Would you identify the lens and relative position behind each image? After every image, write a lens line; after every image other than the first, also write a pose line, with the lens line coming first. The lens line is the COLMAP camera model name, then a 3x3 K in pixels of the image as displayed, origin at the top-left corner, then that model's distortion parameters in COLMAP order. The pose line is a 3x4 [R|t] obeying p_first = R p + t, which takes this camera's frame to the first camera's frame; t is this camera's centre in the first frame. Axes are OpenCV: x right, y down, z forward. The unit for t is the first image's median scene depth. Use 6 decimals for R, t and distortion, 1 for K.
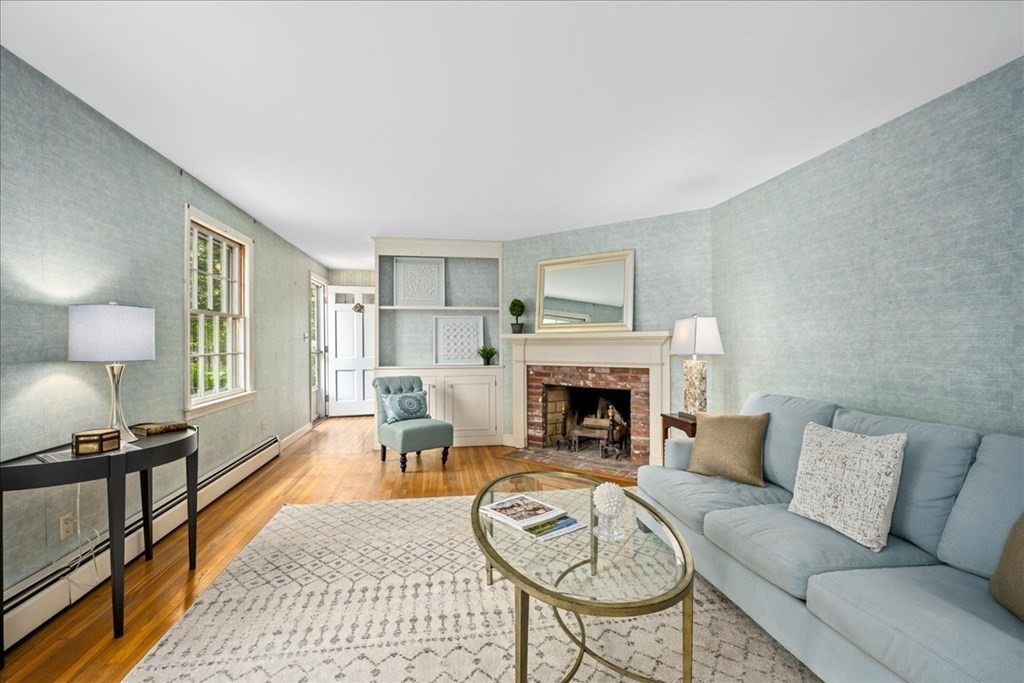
lens RADIAL K [[459.4, 0, 512.0], [0, 459.4, 341.5], [0, 0, 1]] dist [-0.017584, 0.000160]
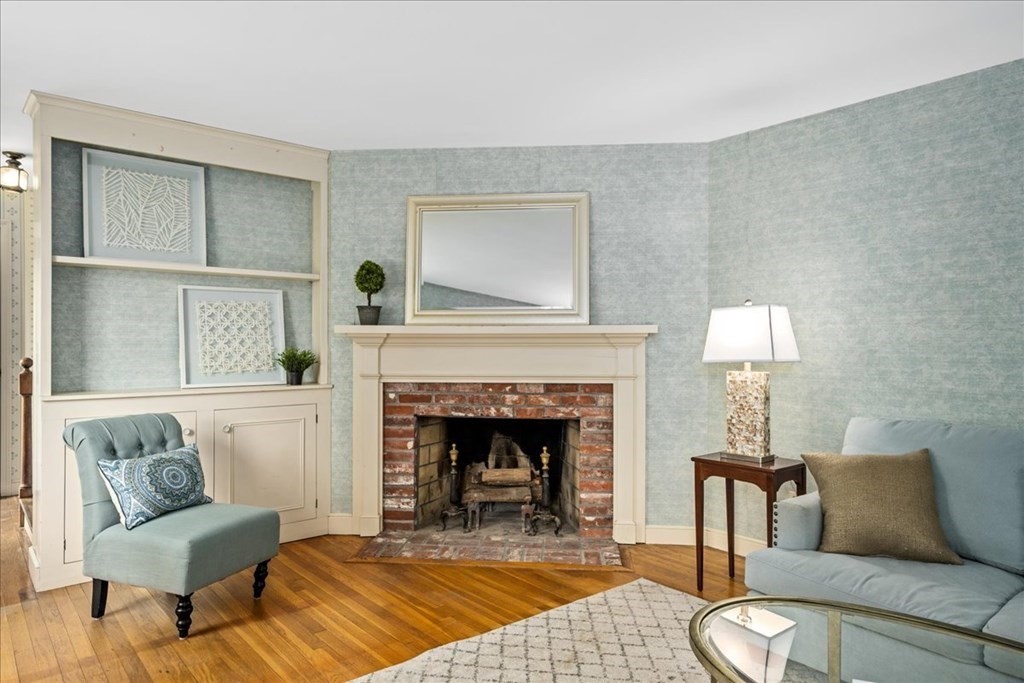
lens RADIAL K [[651.3, 0, 489.7], [0, 651.3, 342.7], [0, 0, 1]] dist [0.008731, 0.002040]
pose [[0.860433, 0.004607, 0.509543, -0.298172], [-0.006555, 0.999976, 0.002028, 0.001337], [-0.509521, -0.005086, 0.860443, 0.309577]]
